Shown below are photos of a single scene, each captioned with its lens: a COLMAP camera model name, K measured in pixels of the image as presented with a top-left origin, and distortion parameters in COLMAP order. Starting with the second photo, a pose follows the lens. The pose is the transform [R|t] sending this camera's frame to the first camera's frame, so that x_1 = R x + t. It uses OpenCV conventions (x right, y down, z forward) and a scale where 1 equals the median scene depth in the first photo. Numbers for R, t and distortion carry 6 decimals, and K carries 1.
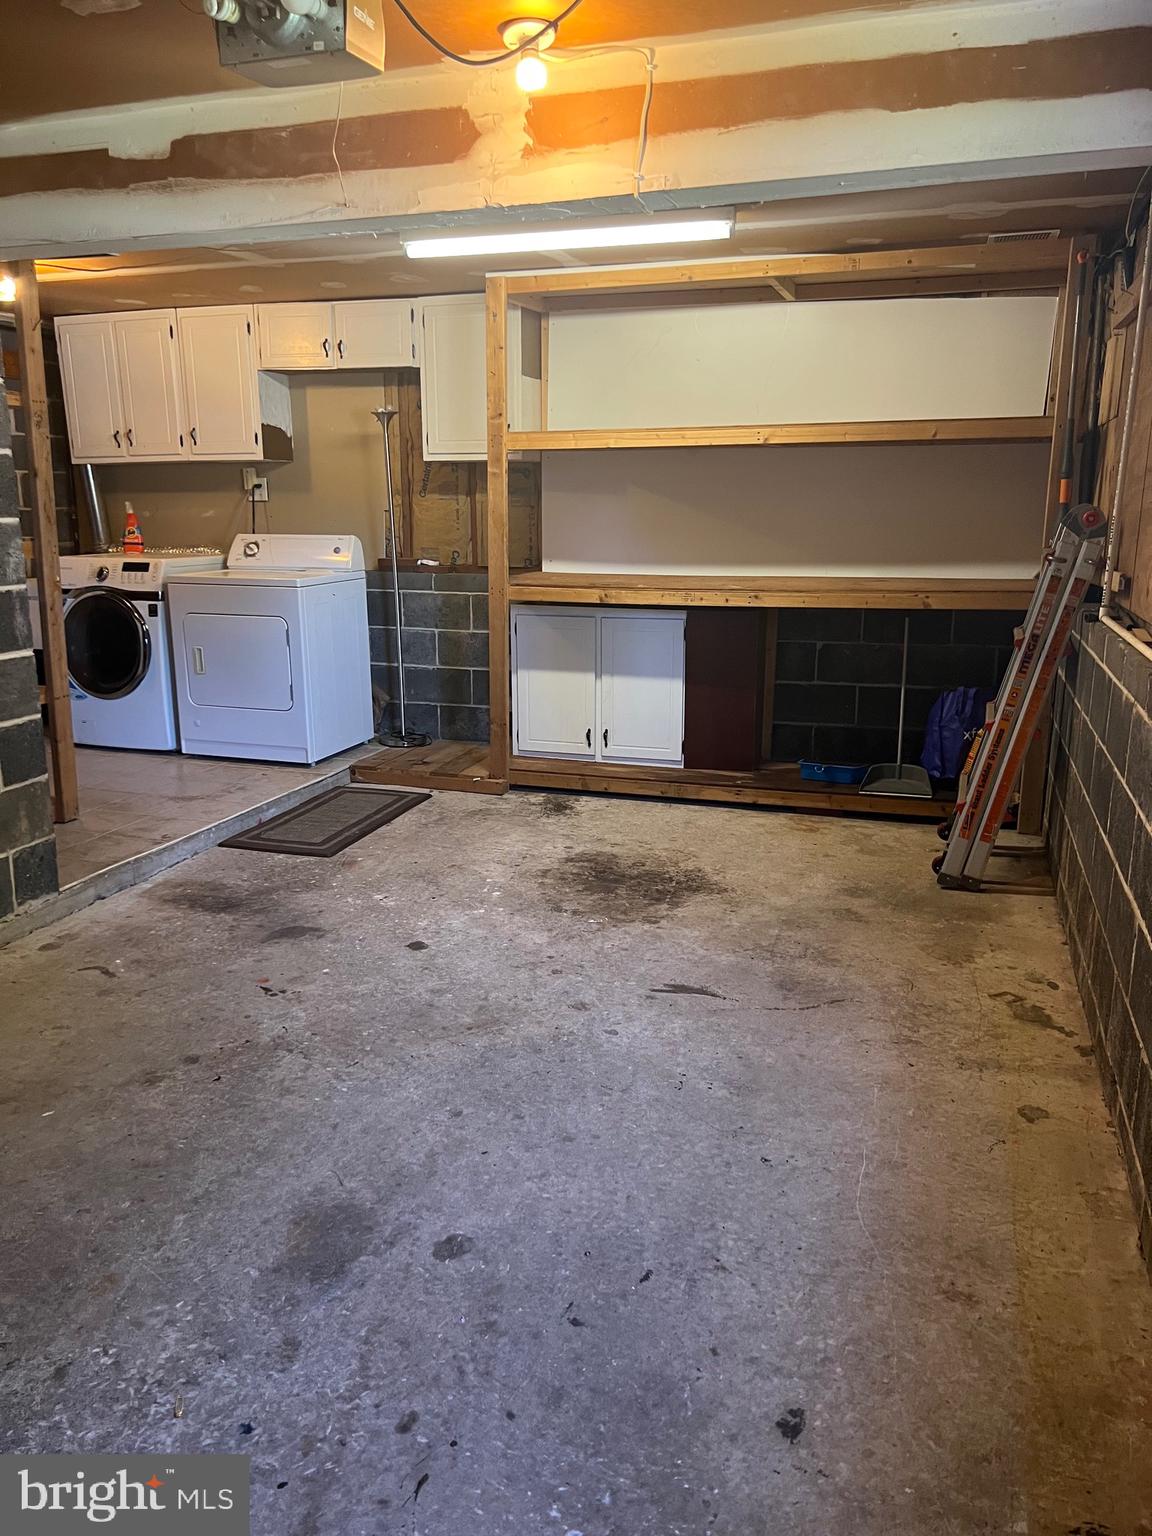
lens RADIAL K [[1155.3, 0, 585.0], [0, 1155.3, 776.2], [0, 0, 1]] dist [0.054029, -0.060167]
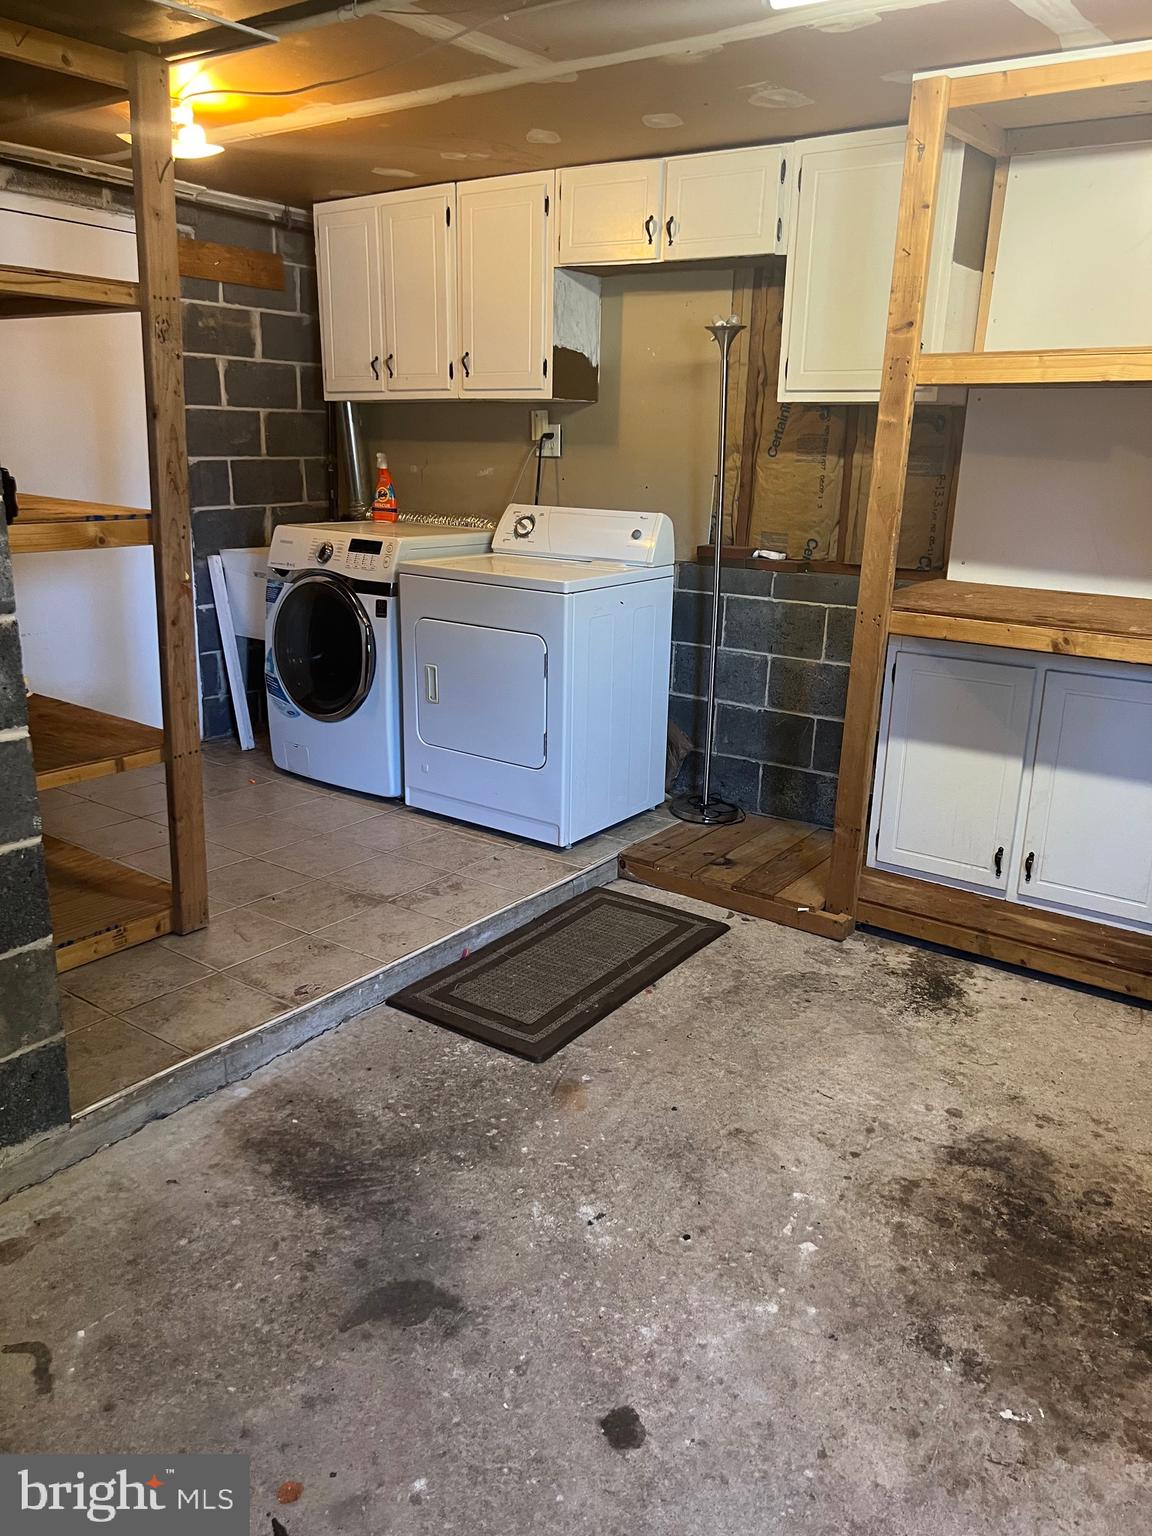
lens RADIAL K [[1155.3, 0, 573.7], [0, 1155.3, 771.9], [0, 0, 1]] dist [0.054029, -0.060167]
pose [[0.948879, 0.107873, -0.296633, -0.033215], [-0.094816, 0.993798, 0.058102, -0.097436], [0.301061, -0.027006, 0.953222, 0.356709]]
